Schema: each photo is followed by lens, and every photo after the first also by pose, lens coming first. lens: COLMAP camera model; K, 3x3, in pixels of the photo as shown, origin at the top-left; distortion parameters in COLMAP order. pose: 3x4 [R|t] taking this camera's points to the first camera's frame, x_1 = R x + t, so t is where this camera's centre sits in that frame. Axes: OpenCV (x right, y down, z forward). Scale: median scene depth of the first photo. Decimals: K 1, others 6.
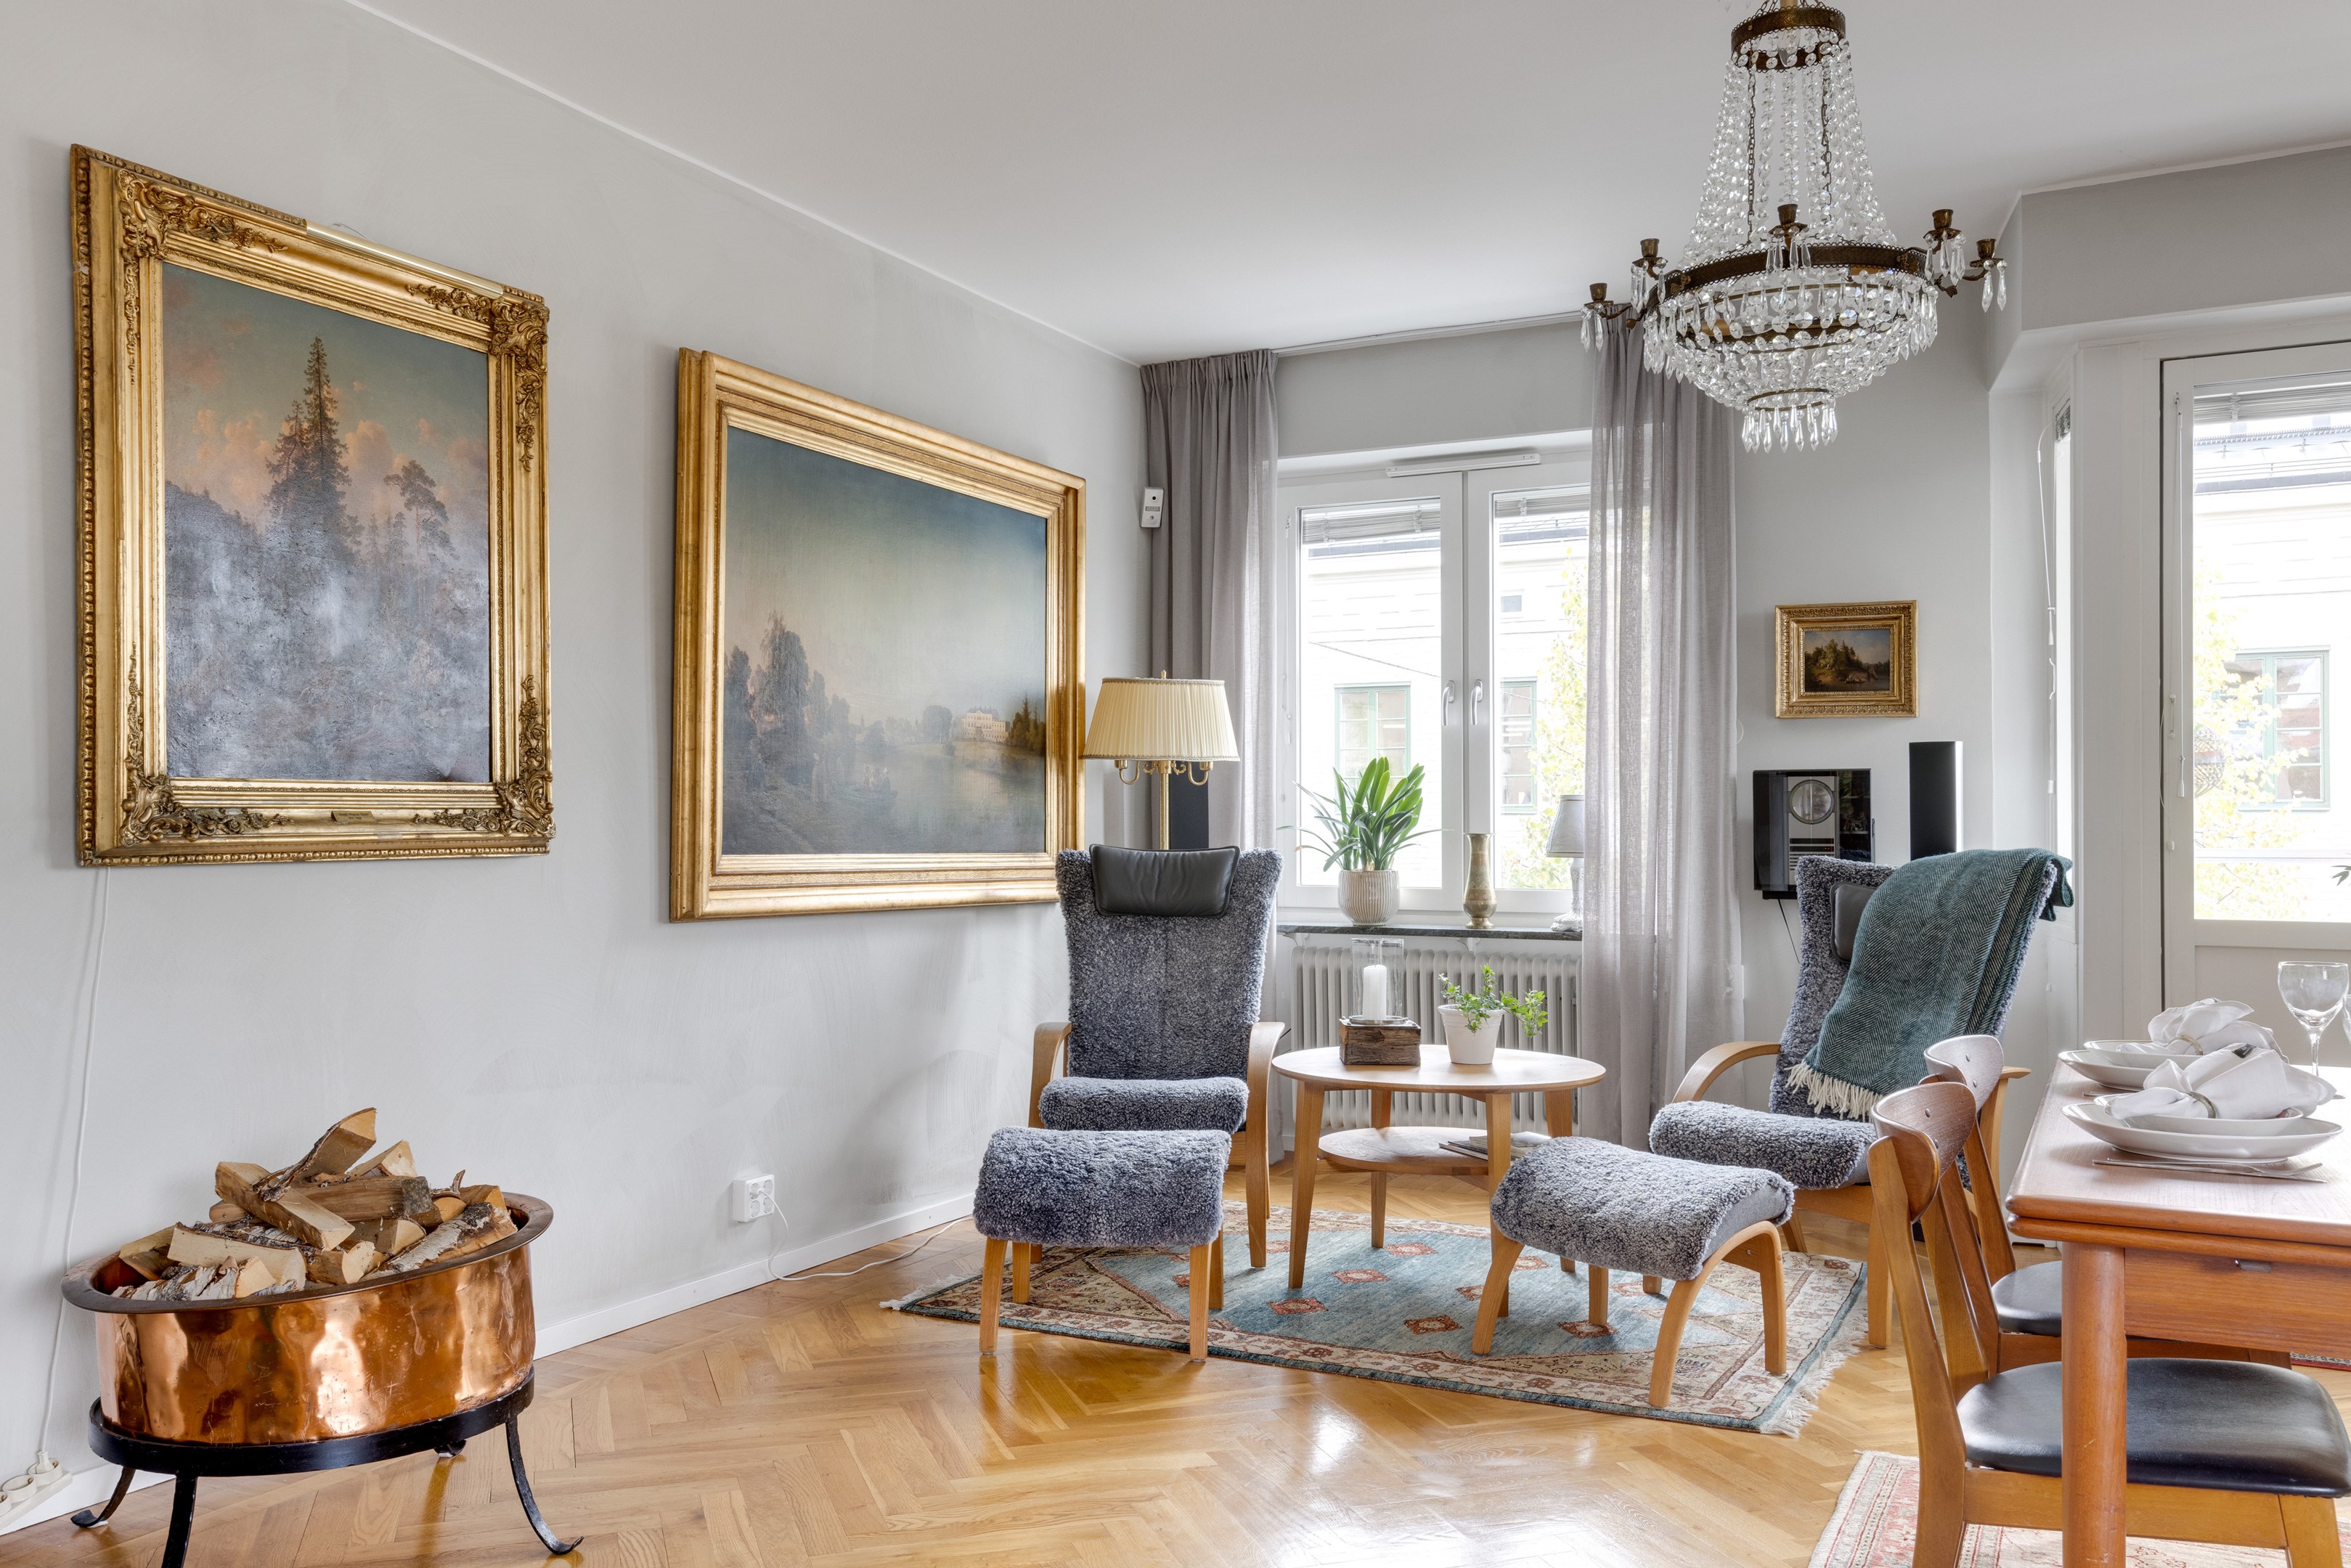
lens RADIAL K [[1928.1, 0, 1166.6], [0, 1928.1, 831.7], [0, 0, 1]] dist [0.046836, -0.001545]
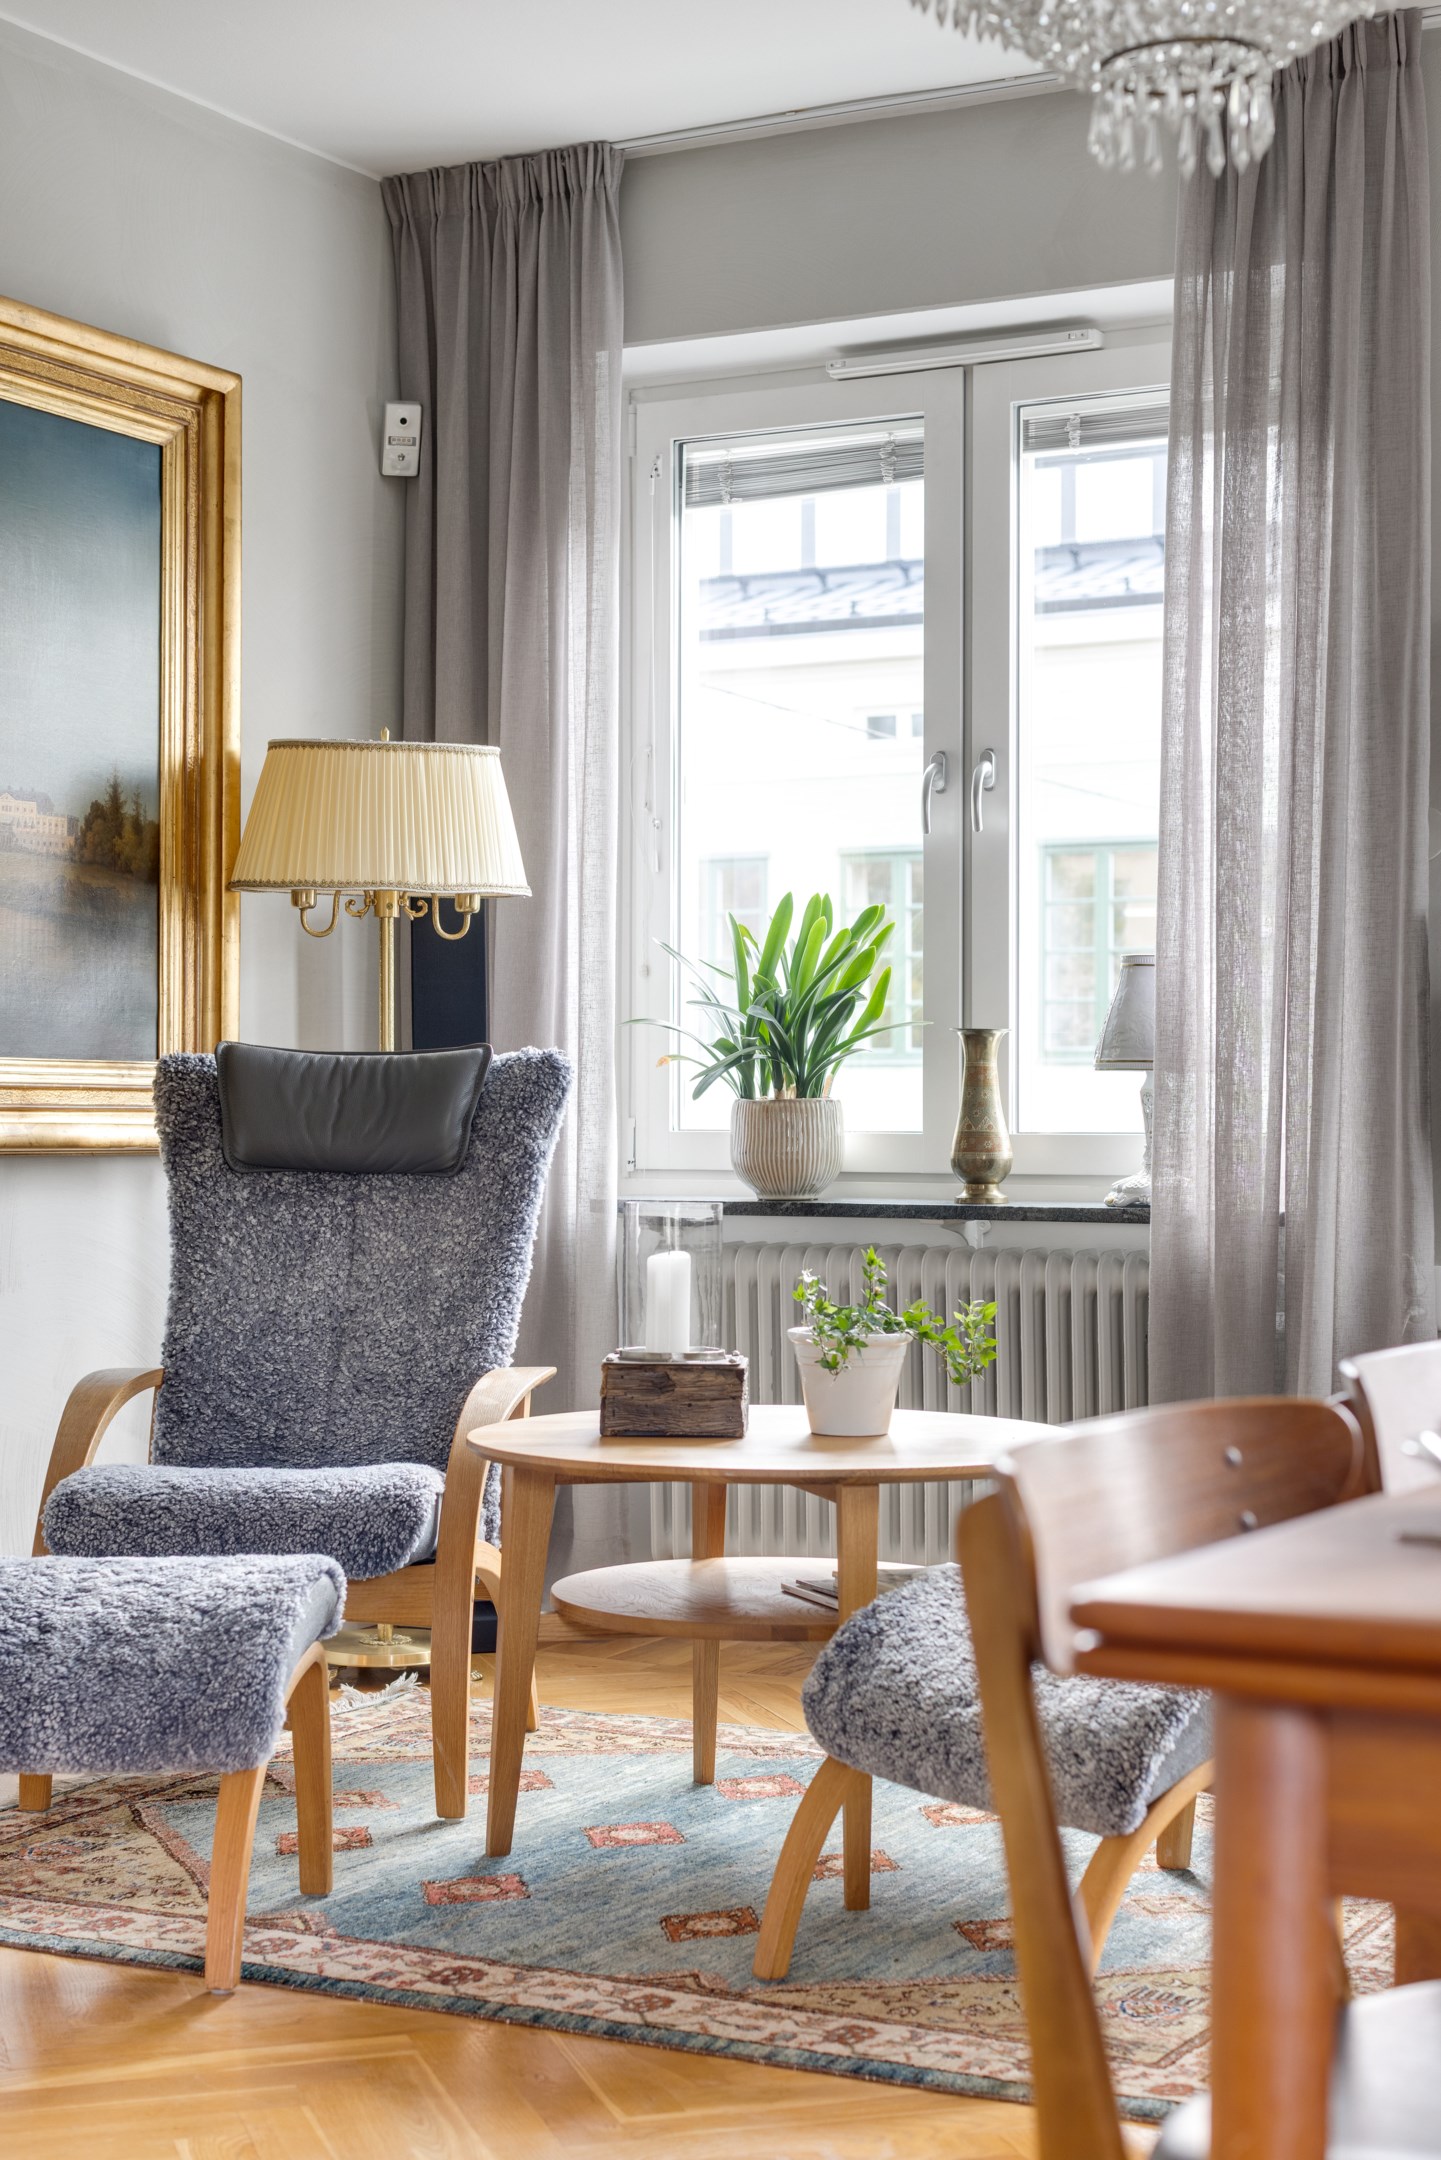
lens RADIAL K [[3286.9, 0, 724.1], [0, 3286.9, 1104.6], [0, 0, 1]] dist [0.122063, -0.011686]
pose [[0.999460, -0.001944, -0.032812, 0.151048], [0.001902, 0.999997, -0.001319, 0.029215], [0.032814, 0.001256, 0.999461, 0.088554]]
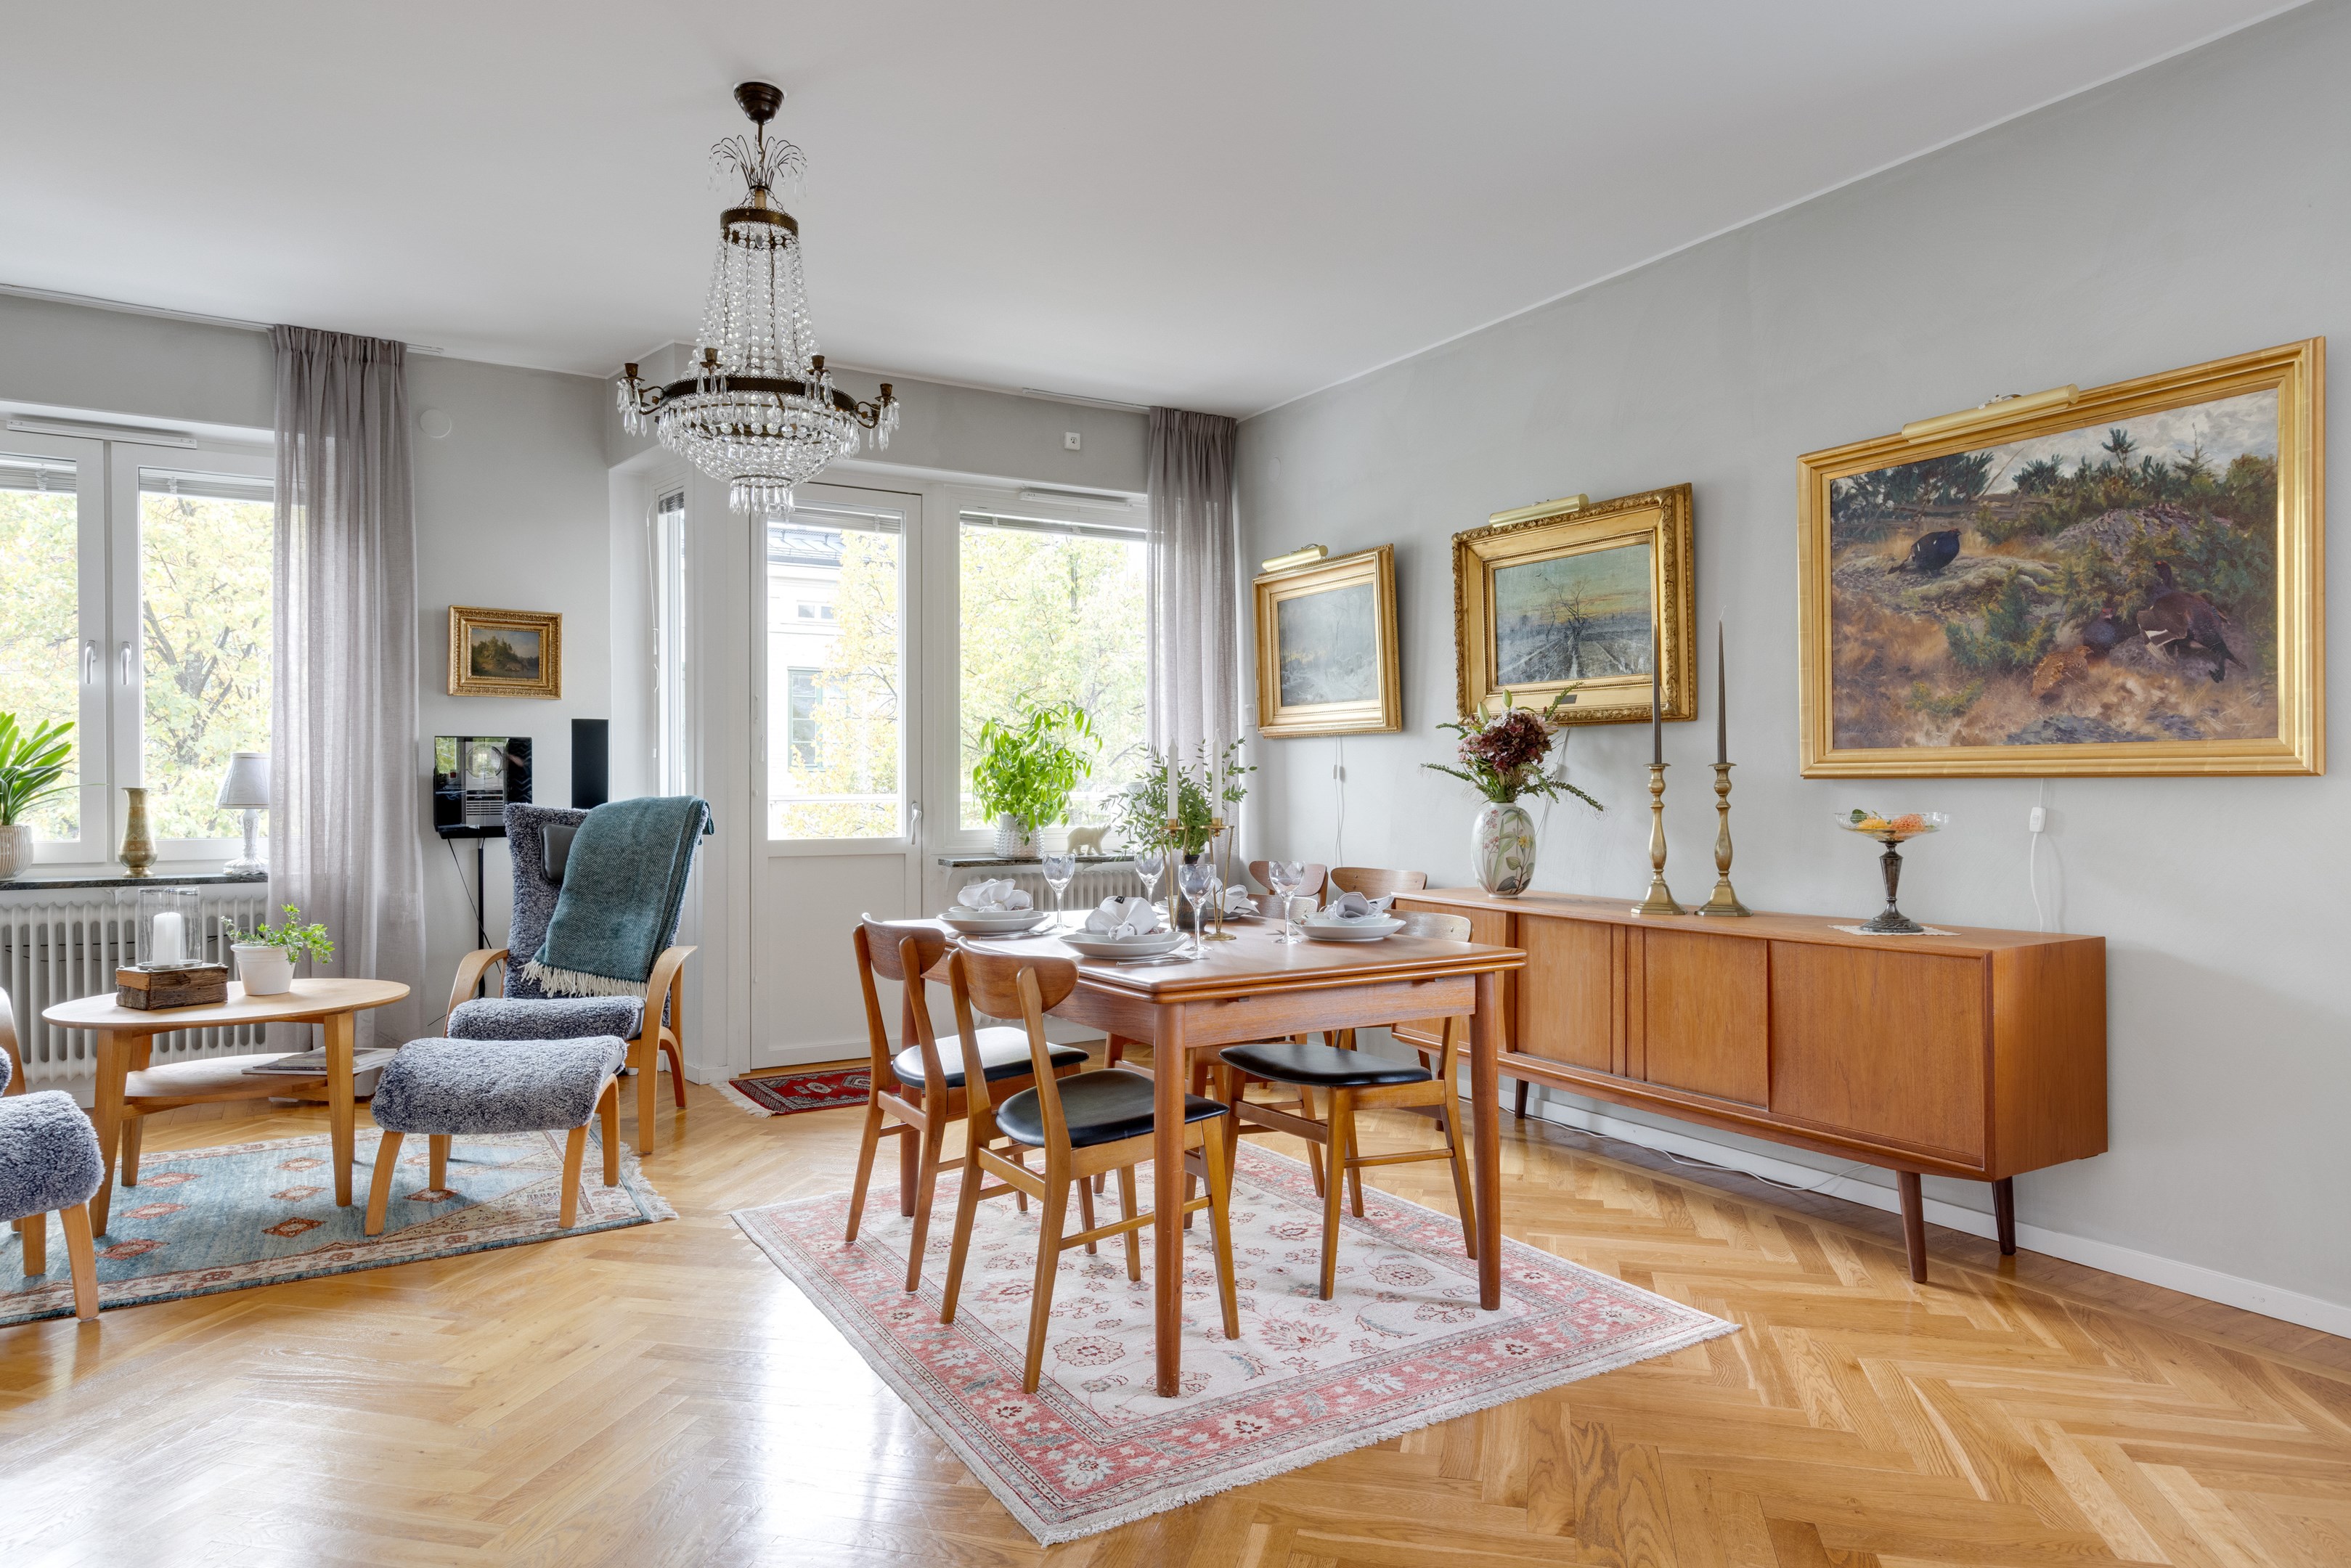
lens RADIAL K [[1416.6, 0, 1234.4], [0, 1416.6, 814.1], [0, 0, 1]] dist [0.010136, -0.001175]
pose [[0.508353, -0.020427, 0.860906, -0.257727], [0.003607, 0.999760, 0.021592, 0.000872], [-0.861141, -0.007871, 0.508305, 0.105545]]
